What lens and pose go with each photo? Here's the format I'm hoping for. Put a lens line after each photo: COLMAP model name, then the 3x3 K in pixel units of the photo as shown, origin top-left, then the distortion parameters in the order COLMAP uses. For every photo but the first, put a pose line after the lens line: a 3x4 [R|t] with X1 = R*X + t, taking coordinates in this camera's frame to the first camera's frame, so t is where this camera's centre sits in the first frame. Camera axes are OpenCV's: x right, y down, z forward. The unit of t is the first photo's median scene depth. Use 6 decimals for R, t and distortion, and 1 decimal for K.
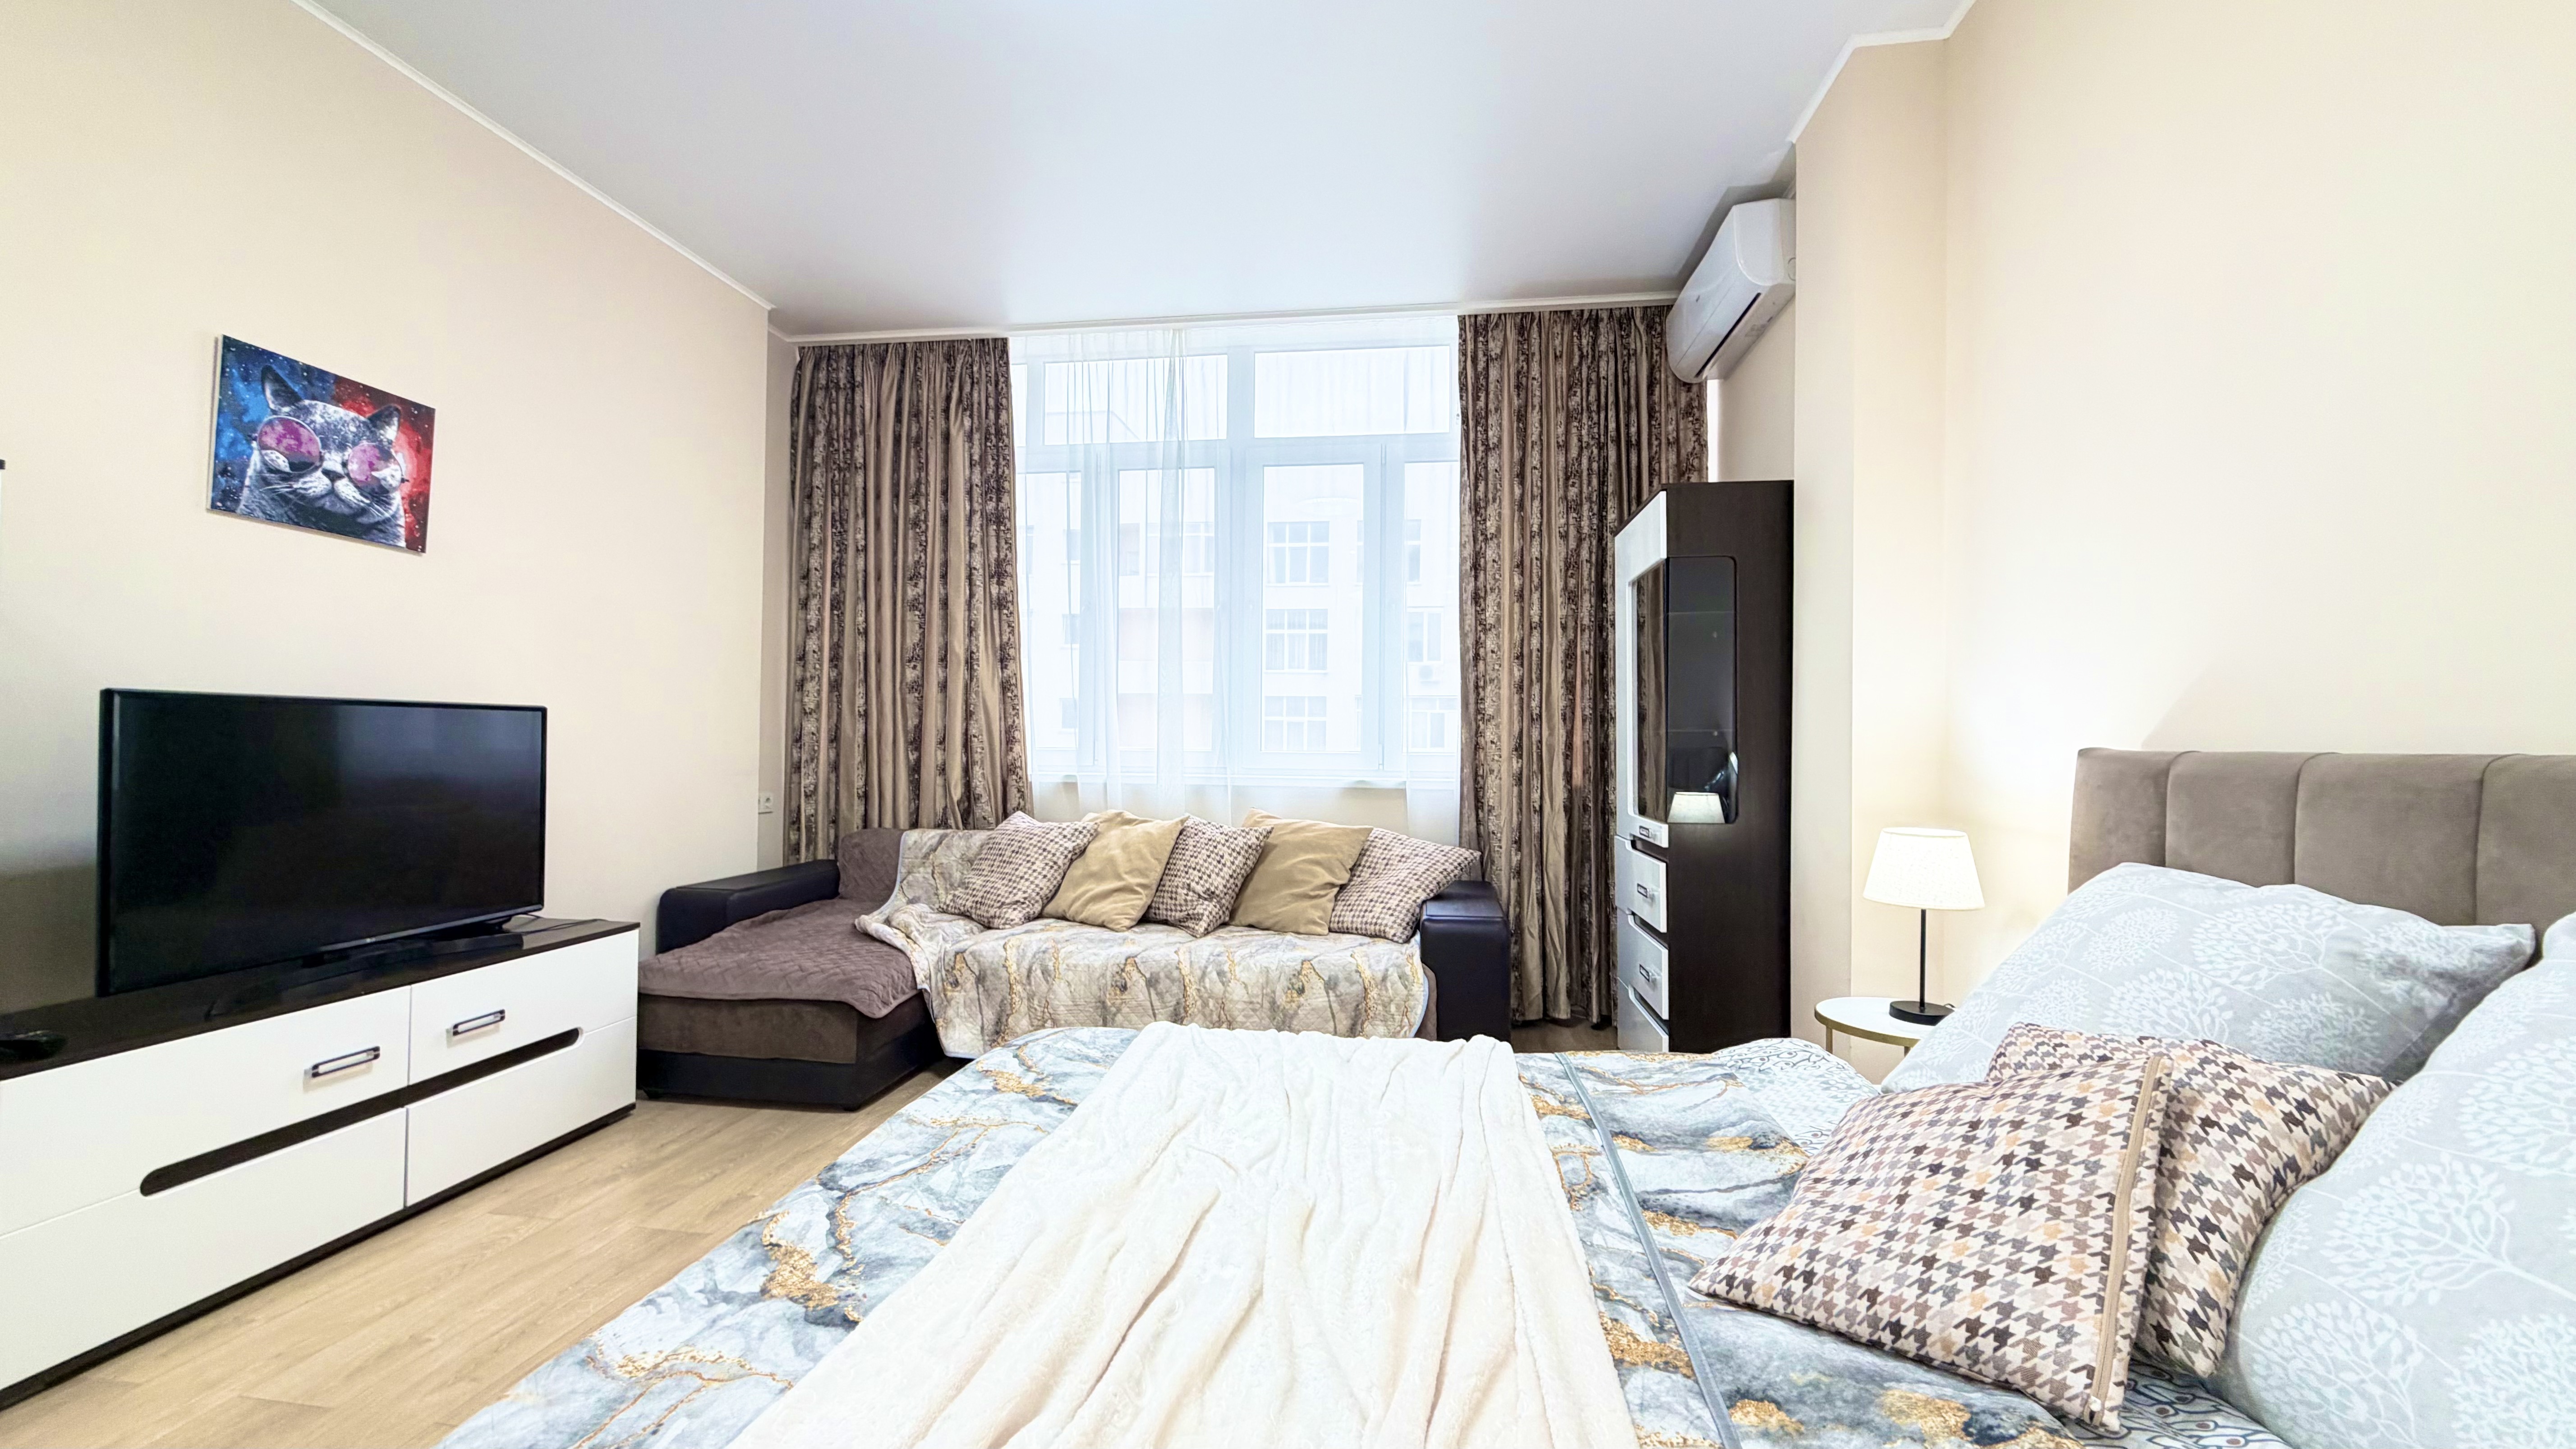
lens RADIAL K [[1026.7, 0, 1273.4], [0, 1026.7, 728.8], [0, 0, 1]] dist [0.000493, -0.000009]
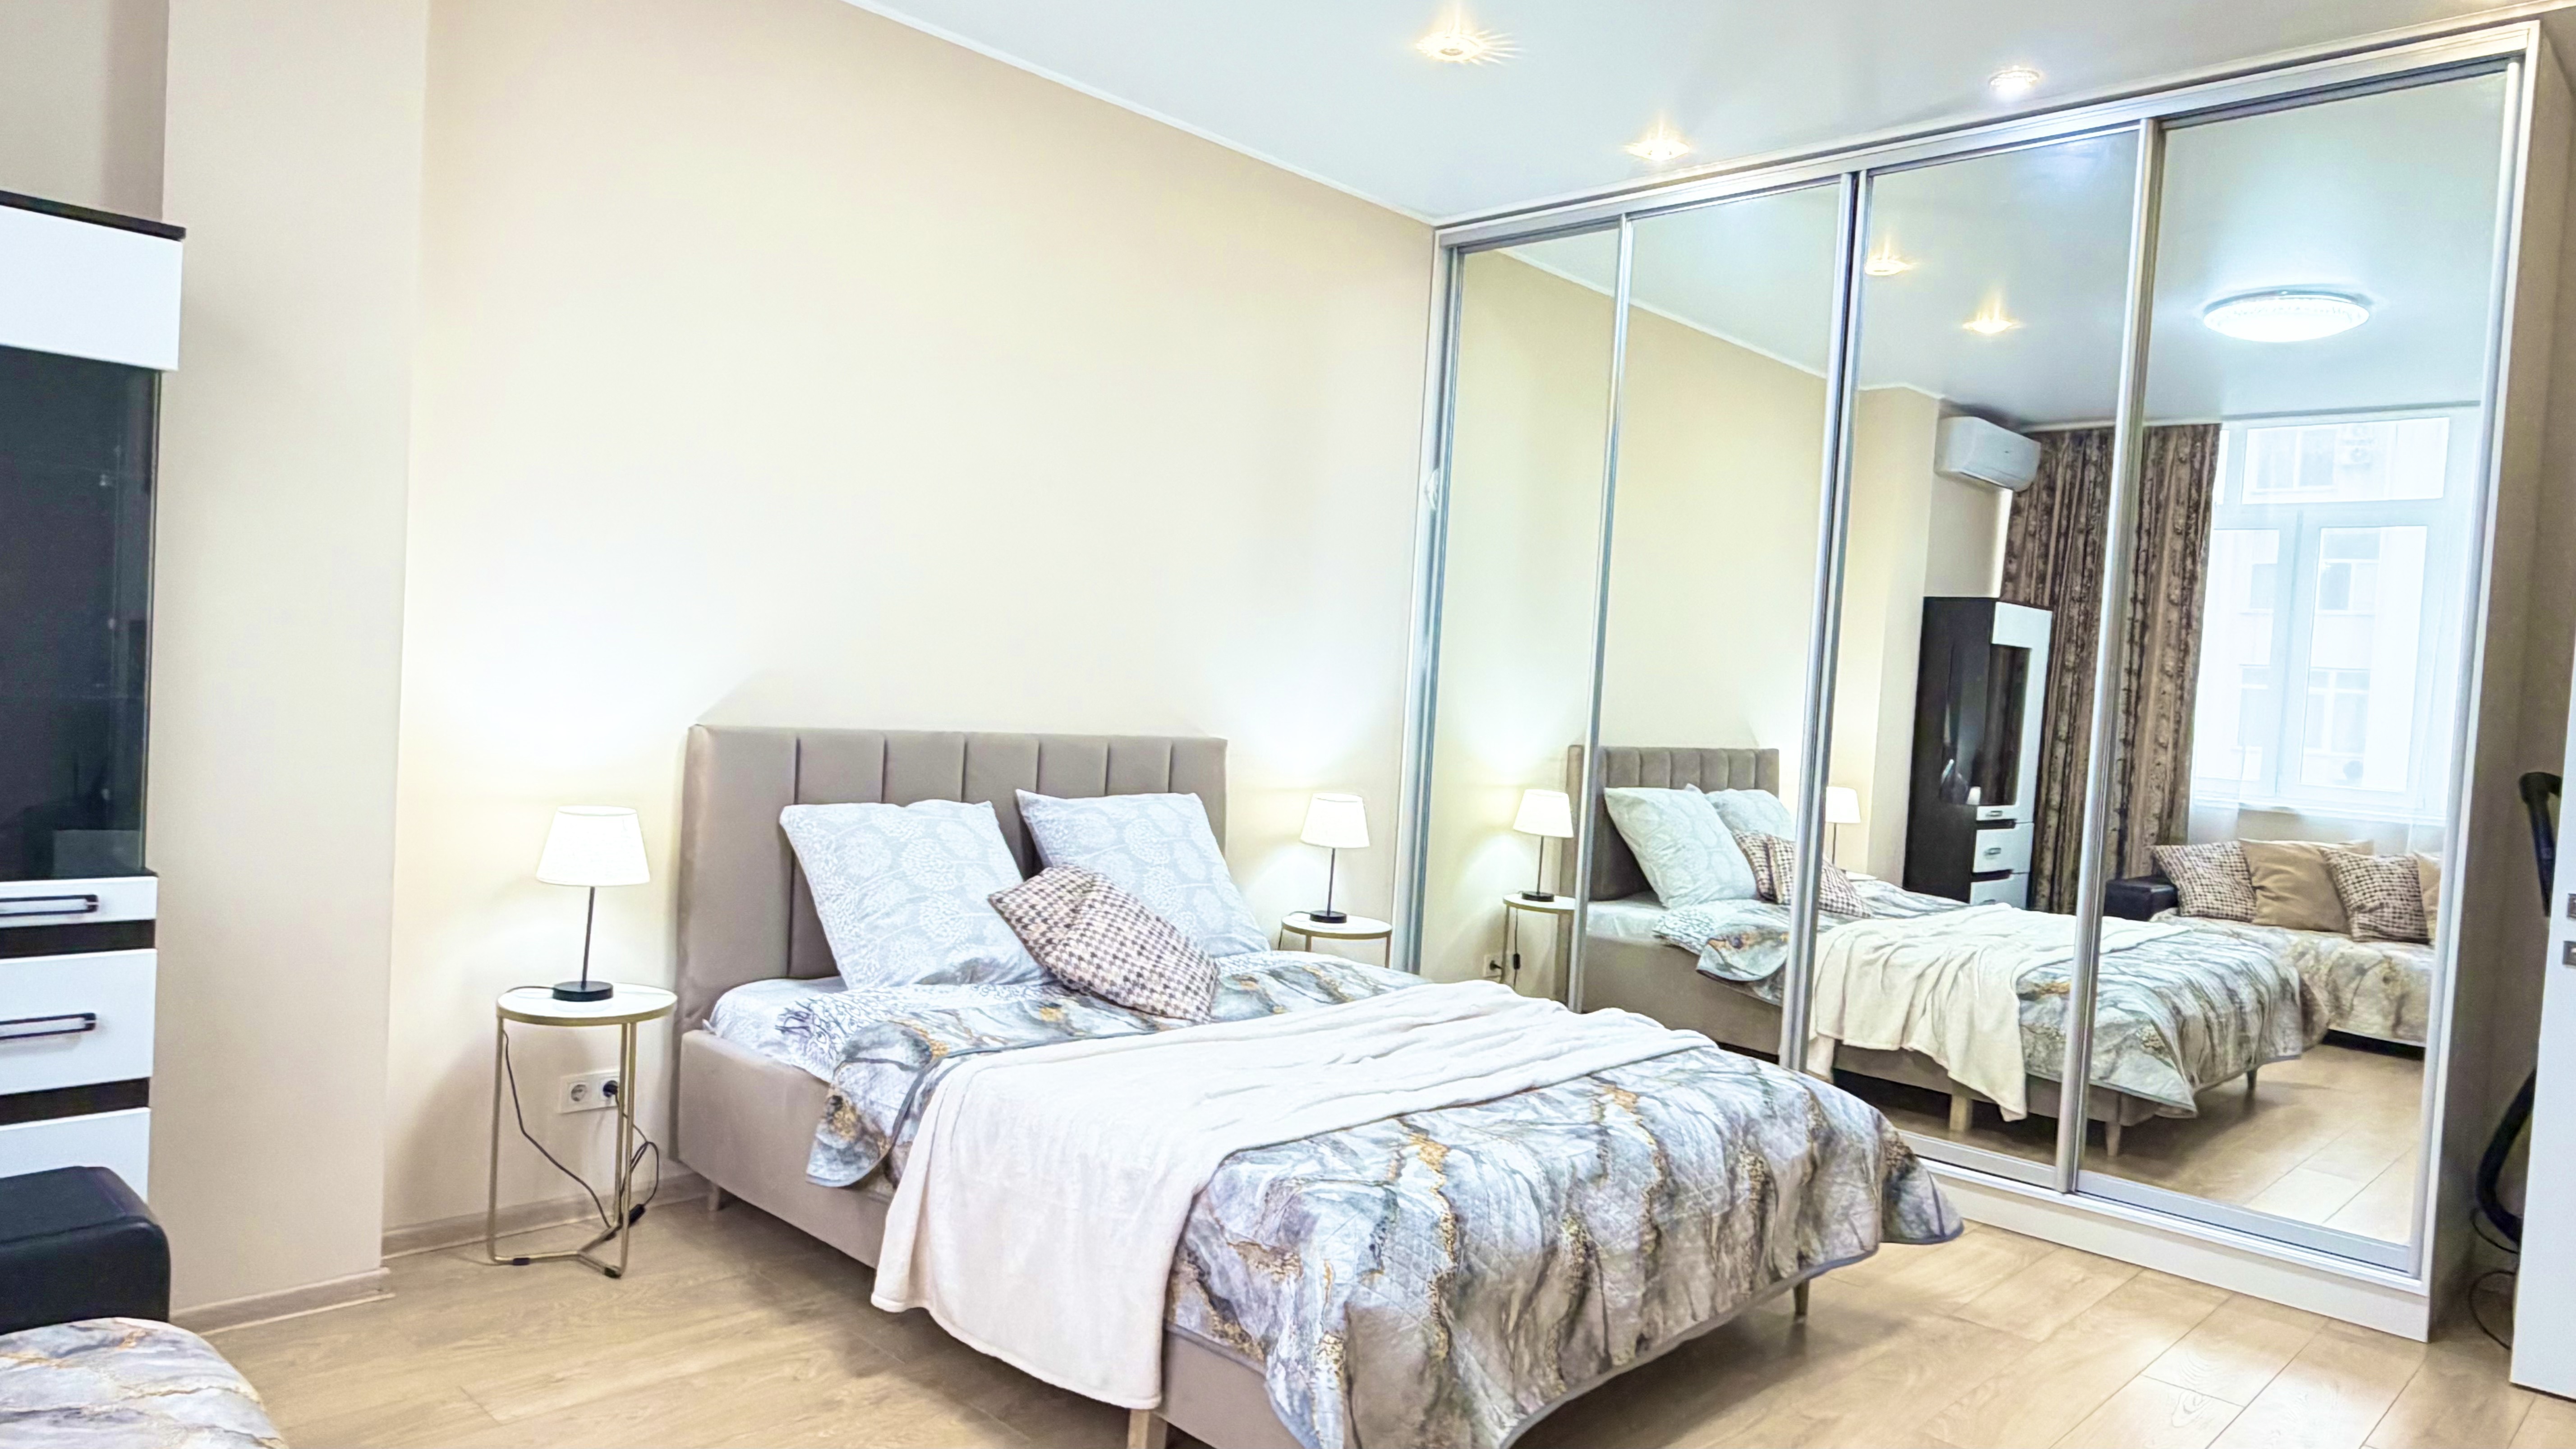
lens RADIAL K [[1631.1, 0, 1281.3], [0, 1631.1, 738.1], [0, 0, 1]] dist [0.000646, 0.003398]
pose [[-0.814166, -0.081005, 0.574954, -0.732557], [-0.076283, 0.996560, 0.032383, -0.065879], [-0.575600, -0.017494, -0.817544, 1.721988]]
